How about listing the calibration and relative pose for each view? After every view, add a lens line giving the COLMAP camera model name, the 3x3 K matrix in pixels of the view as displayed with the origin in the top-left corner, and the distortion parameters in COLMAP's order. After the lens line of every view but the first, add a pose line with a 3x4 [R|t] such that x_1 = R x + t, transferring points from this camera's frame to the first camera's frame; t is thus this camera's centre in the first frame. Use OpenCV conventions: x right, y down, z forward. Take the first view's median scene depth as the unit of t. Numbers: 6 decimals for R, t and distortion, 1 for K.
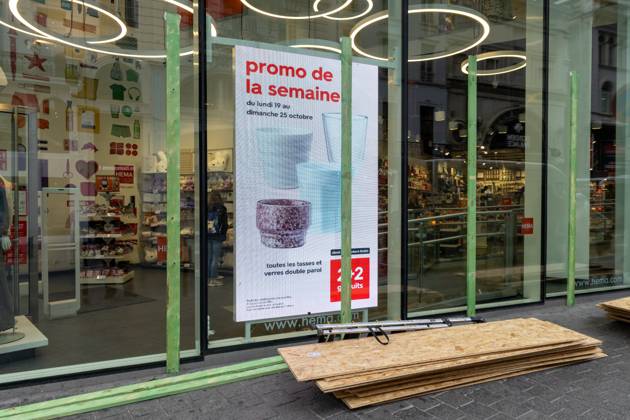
lens RADIAL K [[400.4, 0, 315.0], [0, 400.4, 210.0], [0, 0, 1]] dist [0.001684, -0.000296]
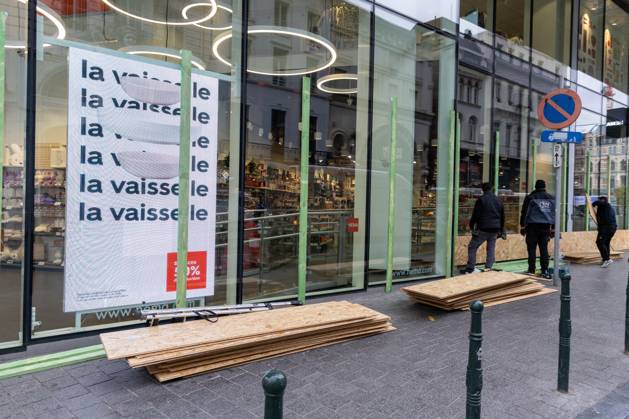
lens RADIAL K [[399.8, 0, 314.5], [0, 399.8, 209.5], [0, 0, 1]] dist [0.001684, -0.000296]
pose [[0.975085, 0.020853, 0.220849, 0.195177], [-0.018717, 0.999756, -0.011760, 0.012913], [-0.221041, 0.007333, 0.975237, -0.152068]]
